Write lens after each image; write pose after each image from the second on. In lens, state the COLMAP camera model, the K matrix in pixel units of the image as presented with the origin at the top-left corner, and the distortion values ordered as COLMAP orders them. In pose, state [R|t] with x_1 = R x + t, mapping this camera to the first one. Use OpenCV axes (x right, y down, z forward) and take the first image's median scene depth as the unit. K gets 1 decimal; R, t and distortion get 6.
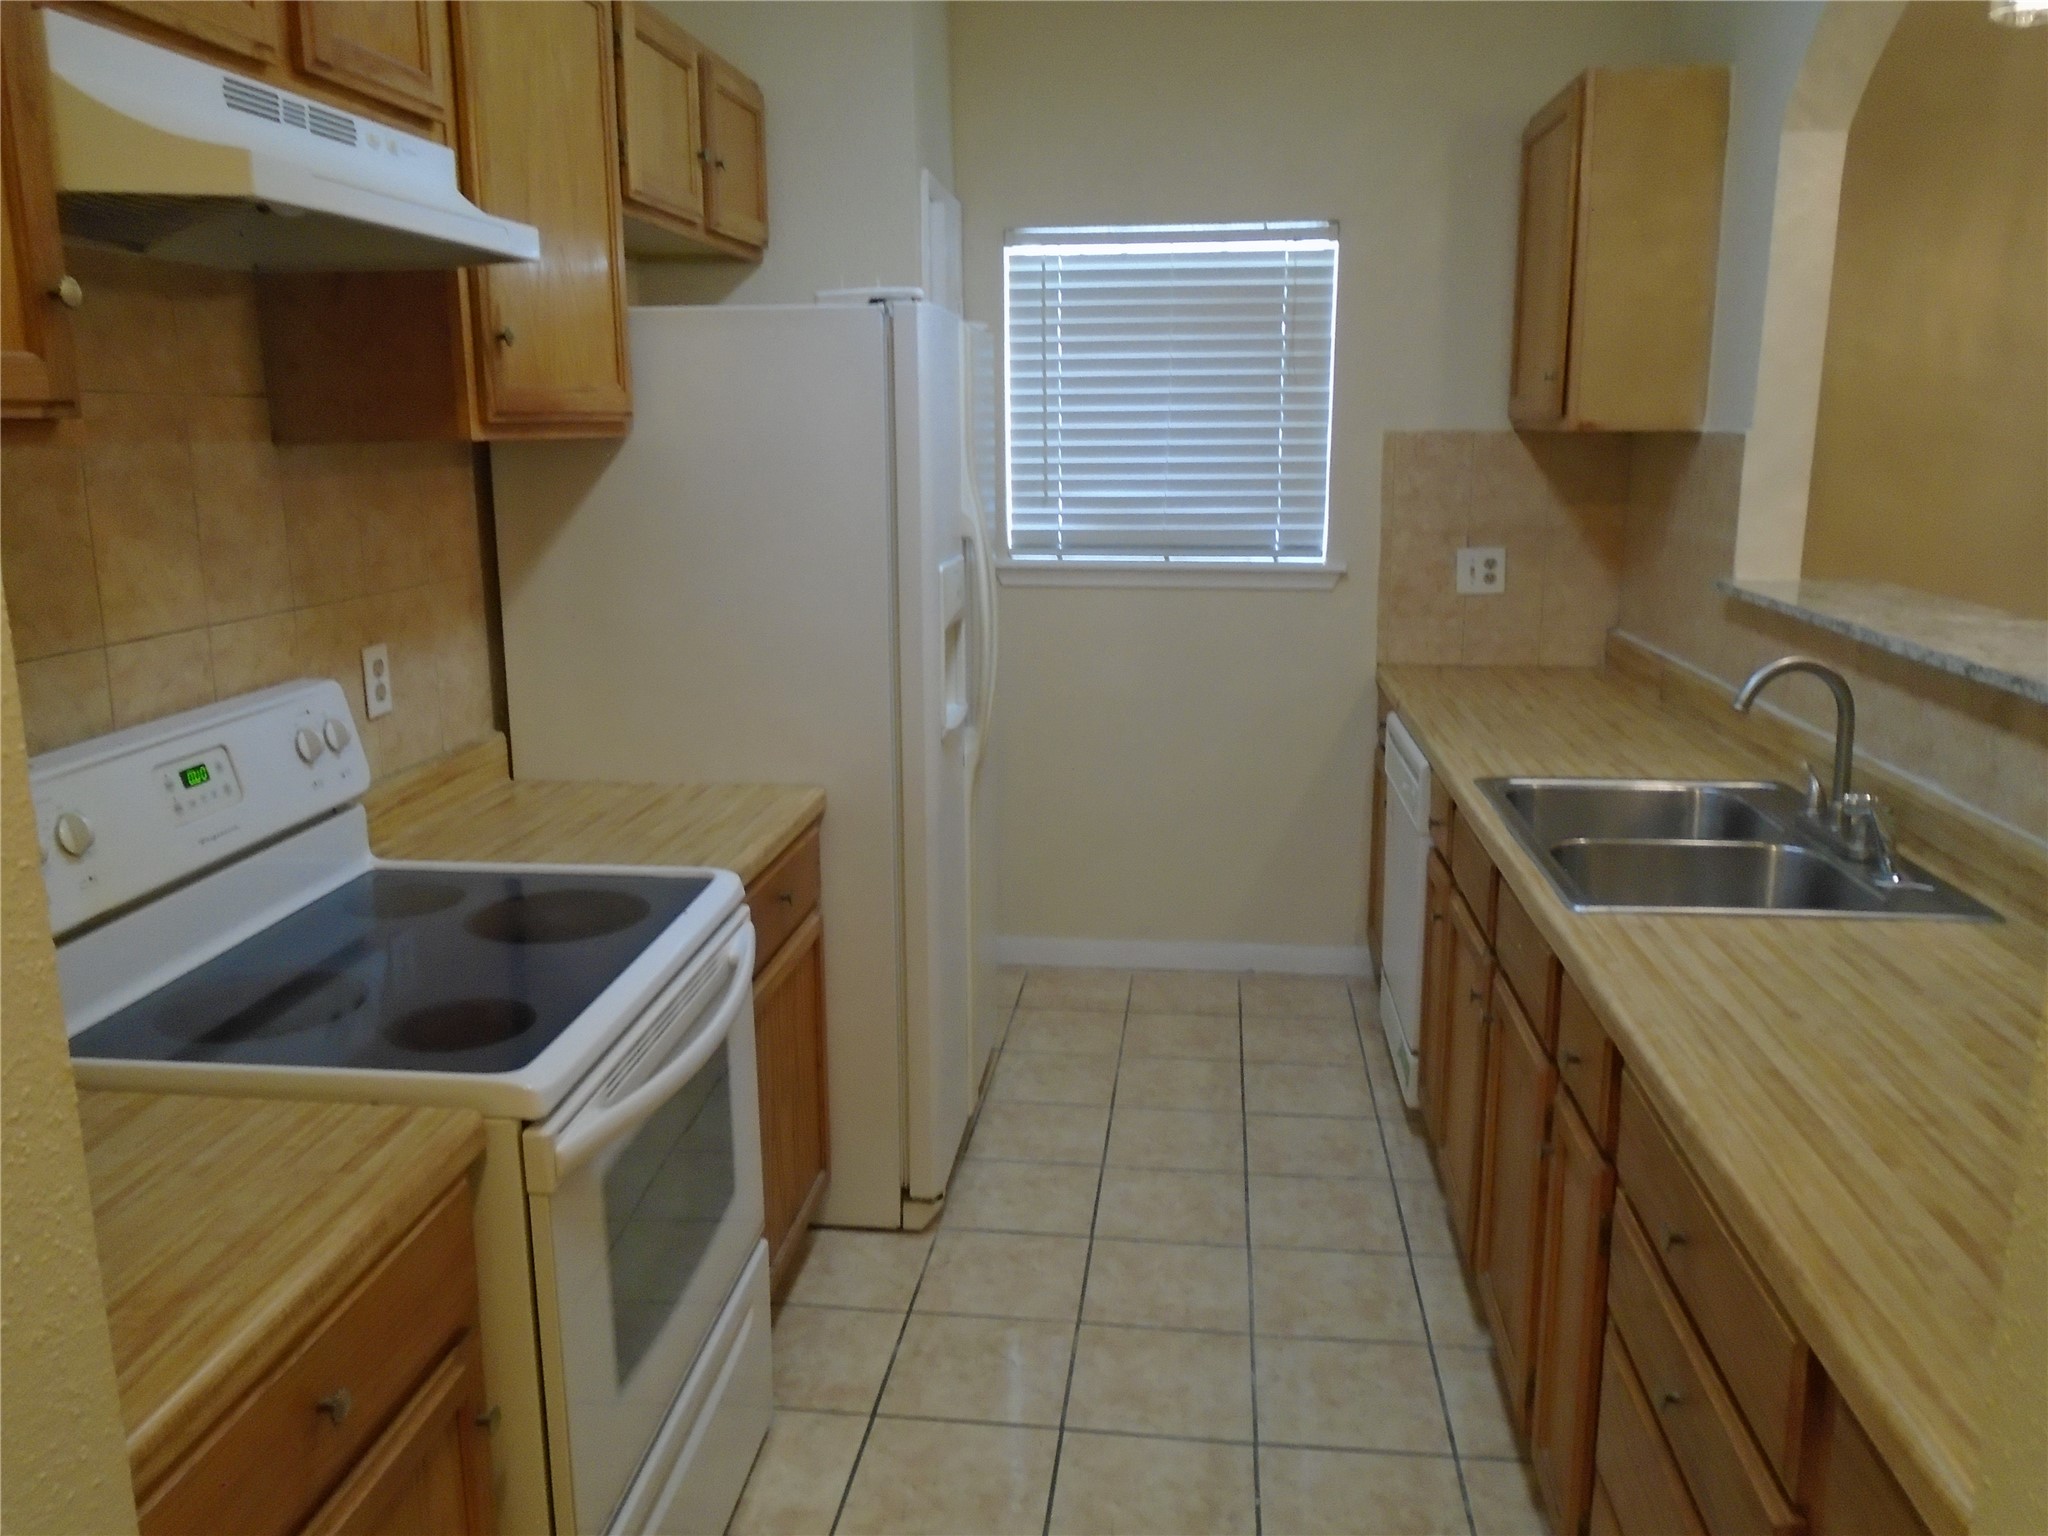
lens RADIAL K [[1582.1, 0, 1014.6], [0, 1582.1, 763.3], [0, 0, 1]] dist [-0.014043, 0.004233]
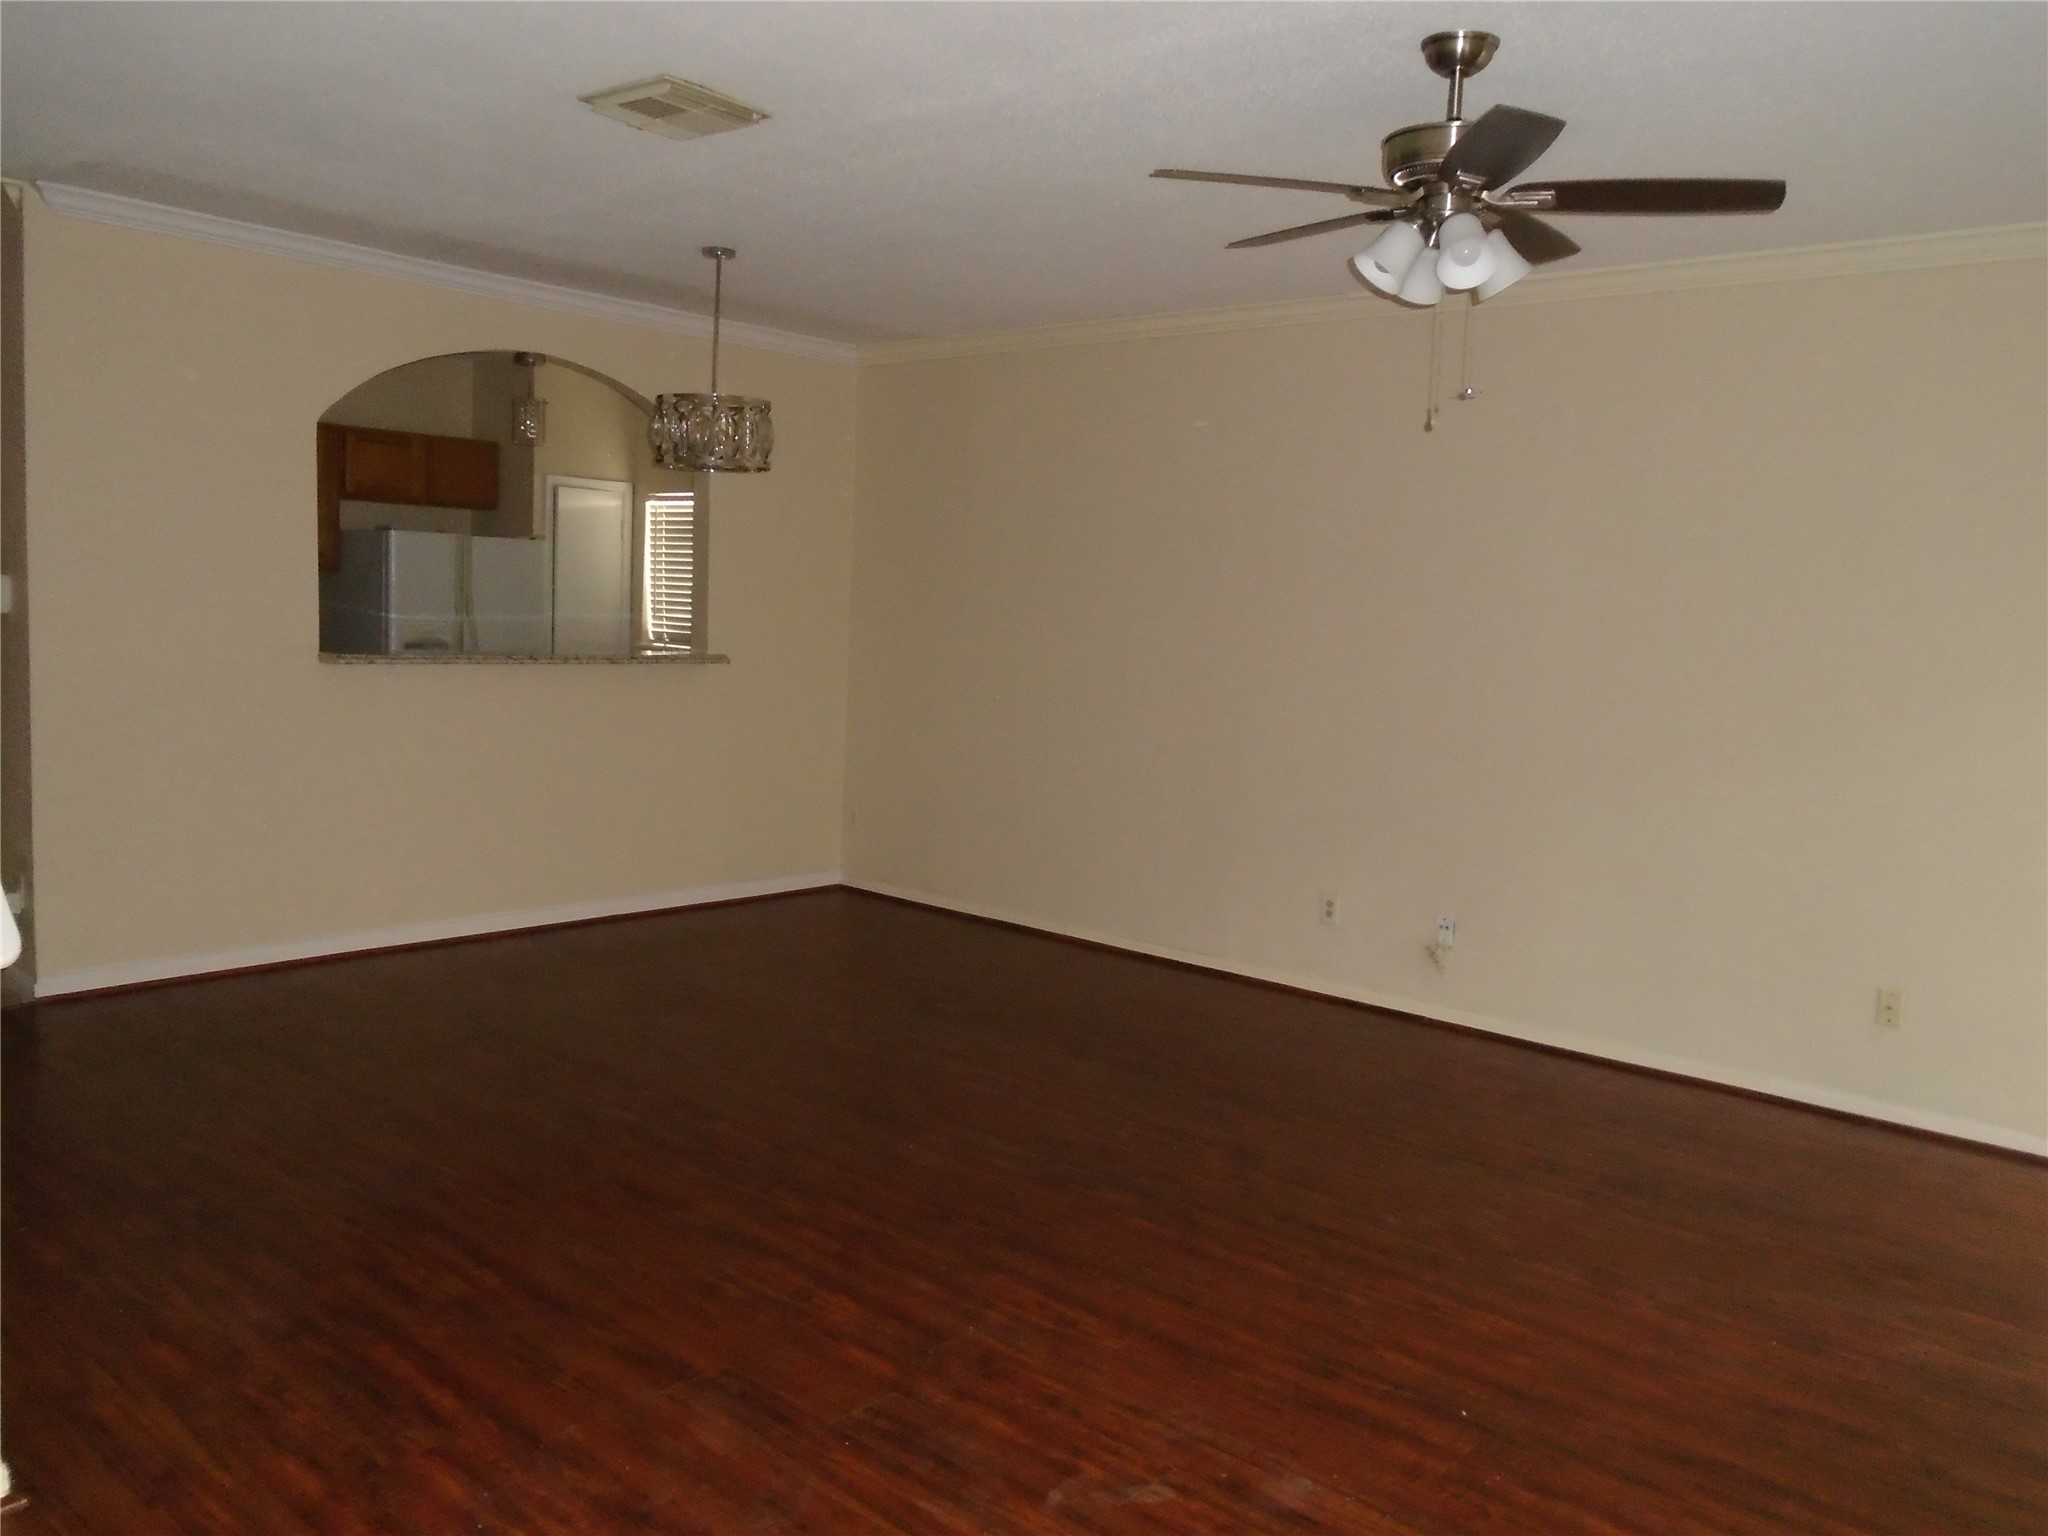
lens RADIAL K [[1582.1, 0, 1022.3], [0, 1582.1, 777.8], [0, 0, 1]] dist [-0.014043, 0.004233]
pose [[0.823492, 0.102045, -0.558076, 1.654537], [-0.165506, 0.984112, -0.064271, 0.102506], [0.542650, 0.145292, 0.827297, -0.464039]]
